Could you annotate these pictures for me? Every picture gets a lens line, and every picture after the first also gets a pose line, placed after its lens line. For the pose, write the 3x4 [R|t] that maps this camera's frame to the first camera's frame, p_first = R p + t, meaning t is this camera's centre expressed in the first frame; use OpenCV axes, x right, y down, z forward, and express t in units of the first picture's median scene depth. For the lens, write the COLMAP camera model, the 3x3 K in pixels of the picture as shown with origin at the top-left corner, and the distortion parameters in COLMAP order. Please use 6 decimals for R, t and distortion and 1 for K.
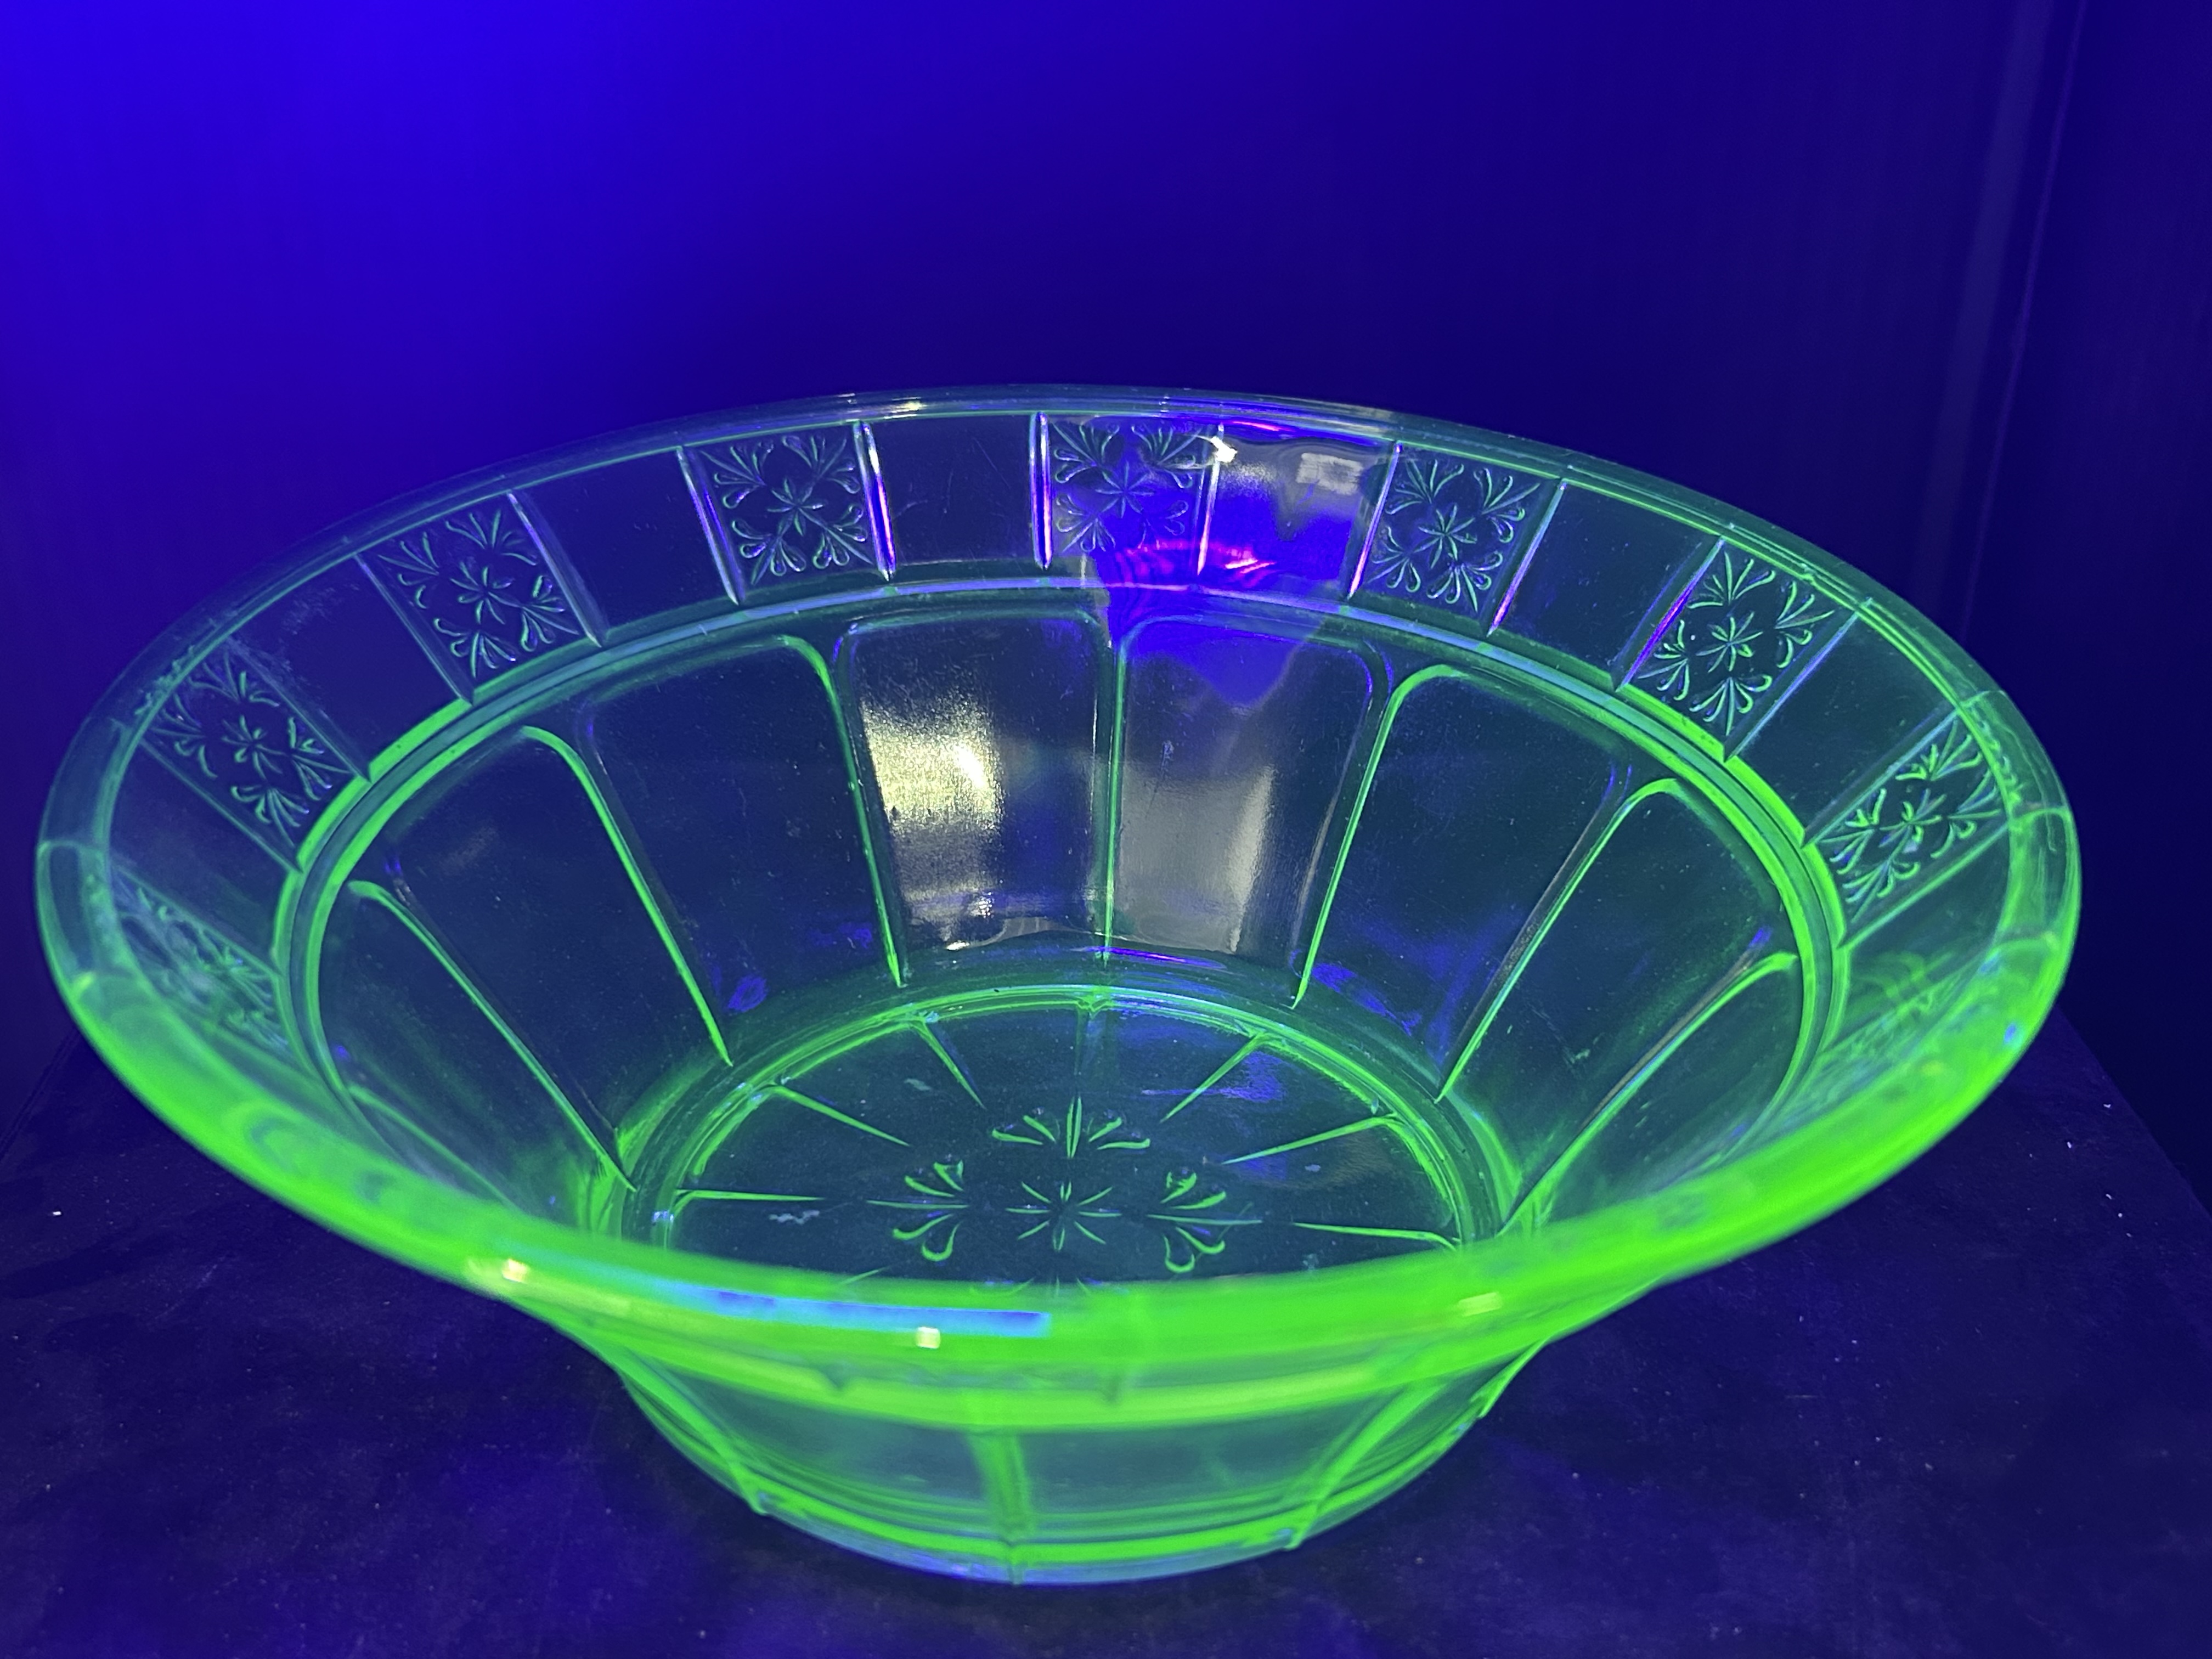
lens RADIAL K [[2251.4, 0, 1112.8], [0, 2251.4, 829.6], [0, 0, 1]] dist [0.017414, 0.000000]
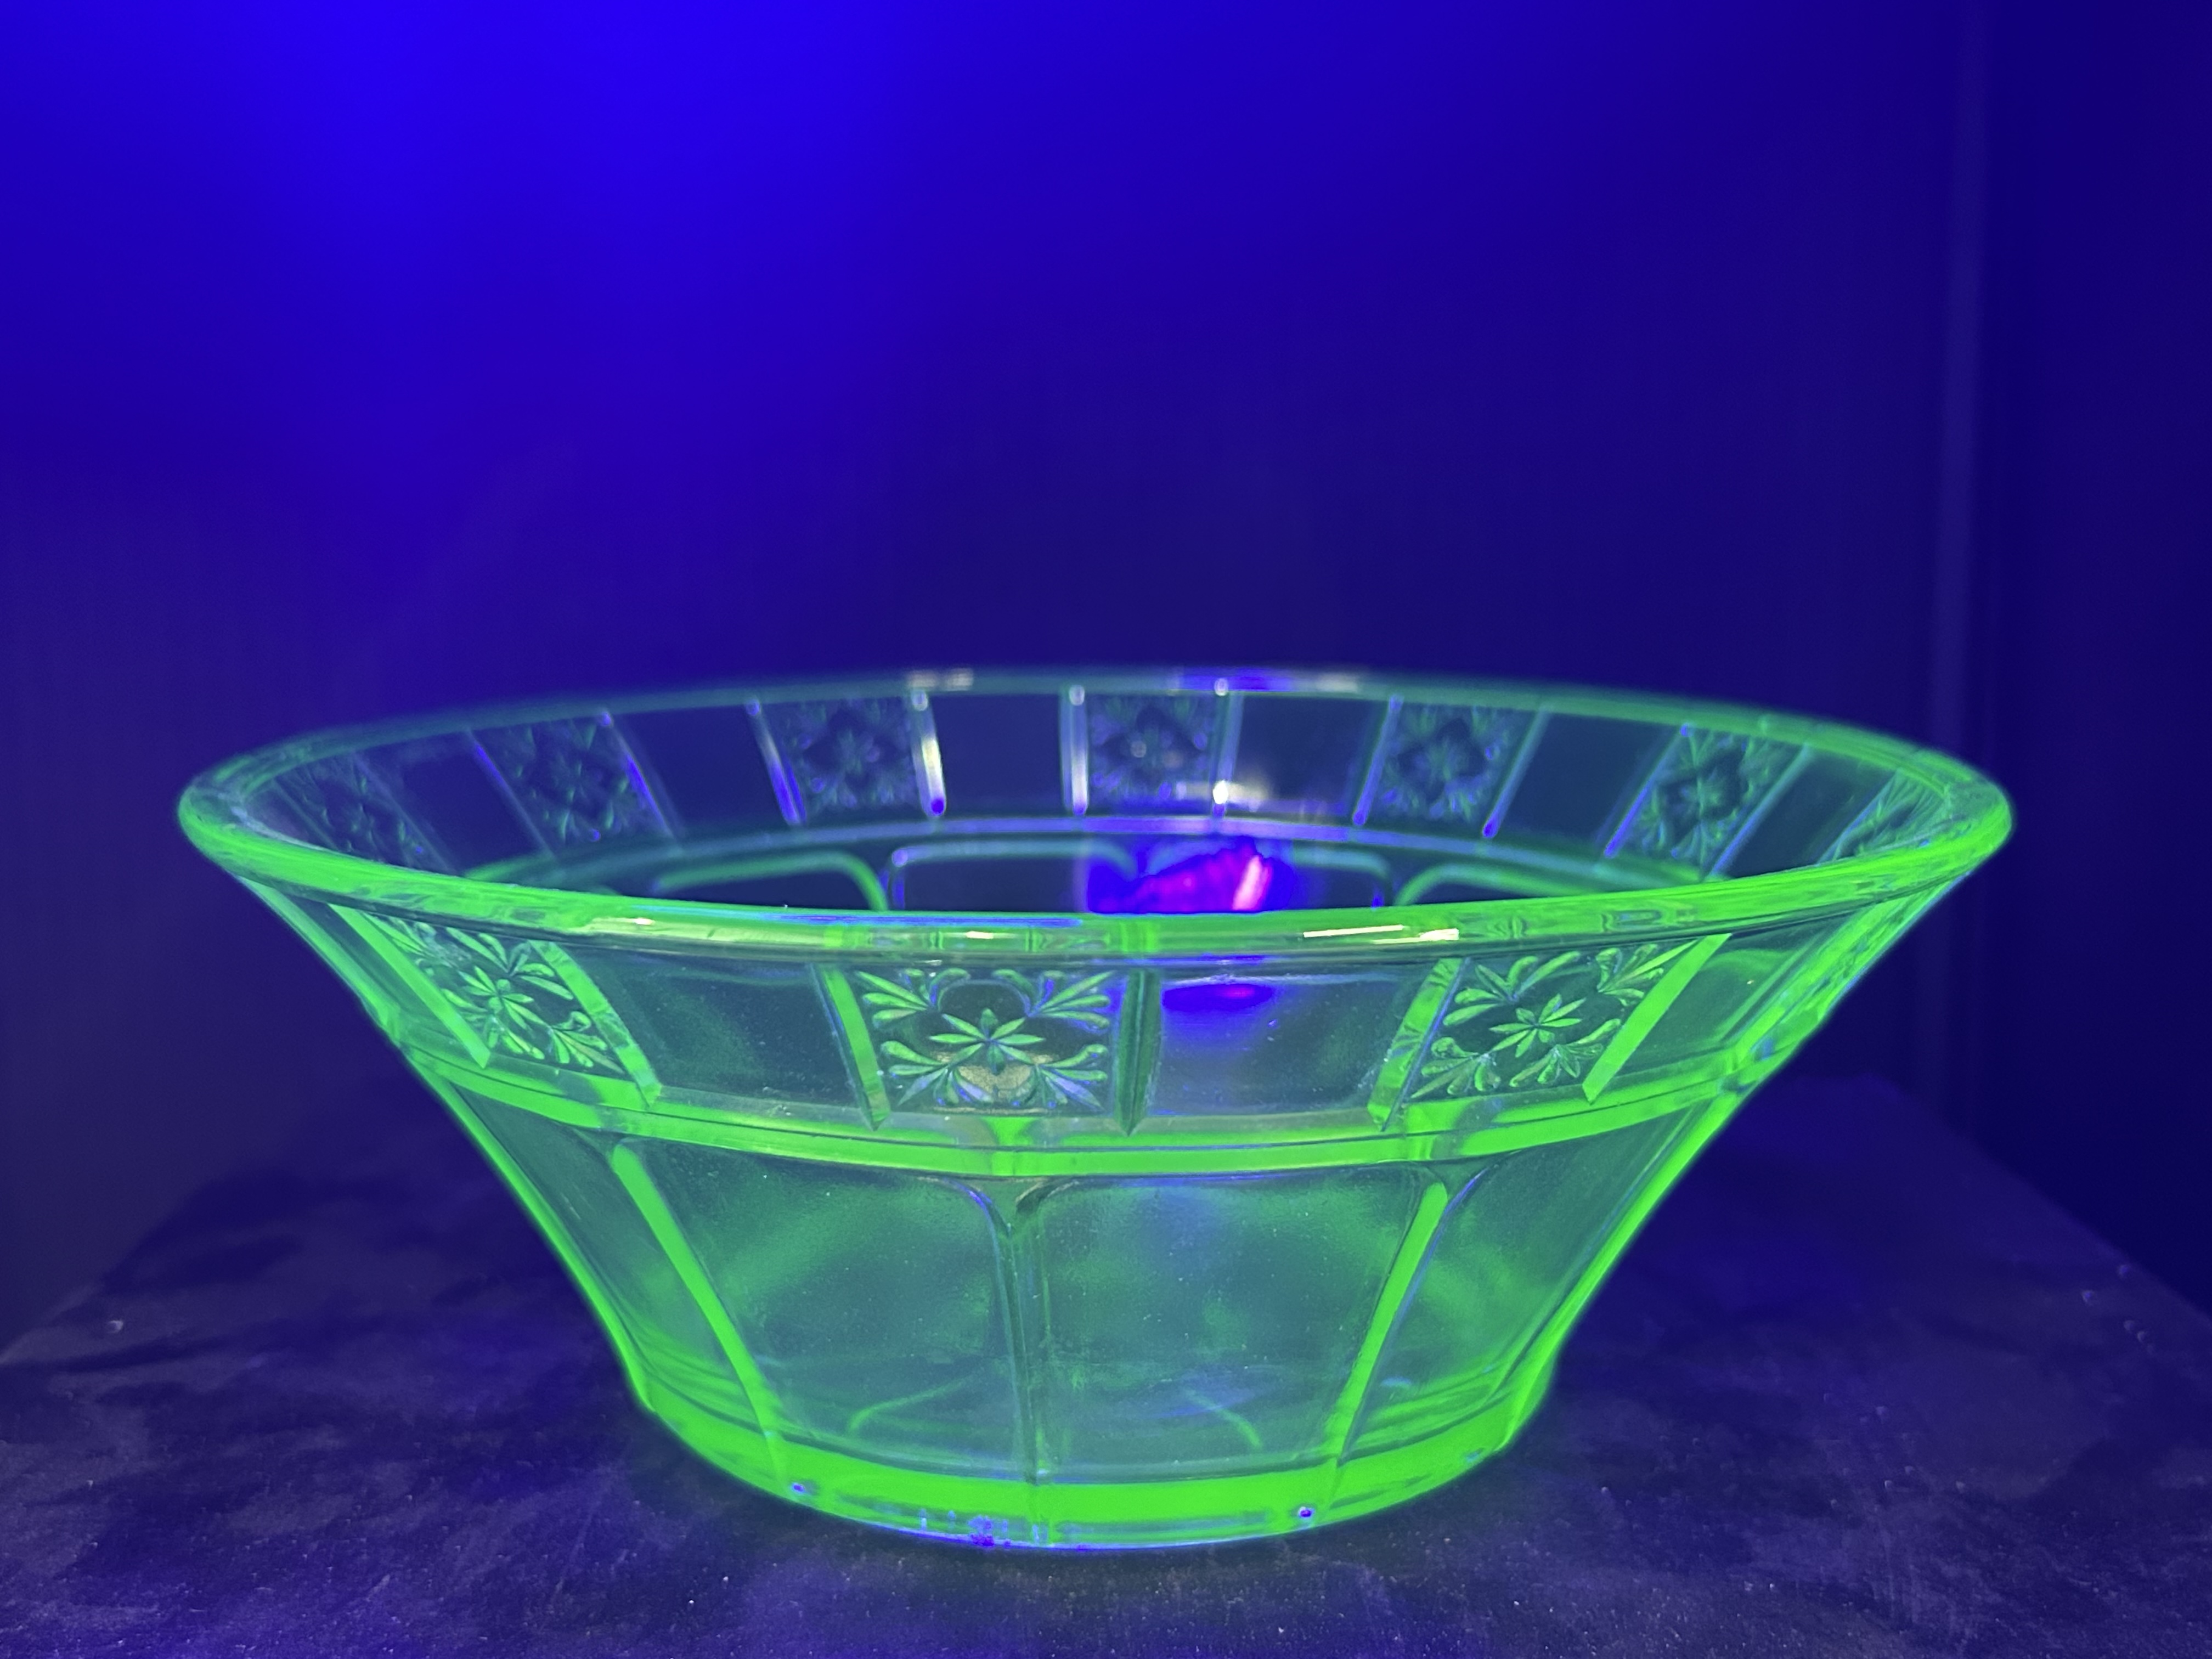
lens RADIAL K [[2251.4, 0, 1099.6], [0, 2251.4, 828.8], [0, 0, 1]] dist [0.017414, 0.000000]
pose [[0.999710, -0.006071, -0.023307, 0.006505], [-0.002197, 0.940694, -0.339250, 0.297696], [0.023985, 0.339203, 0.940407, -0.035652]]
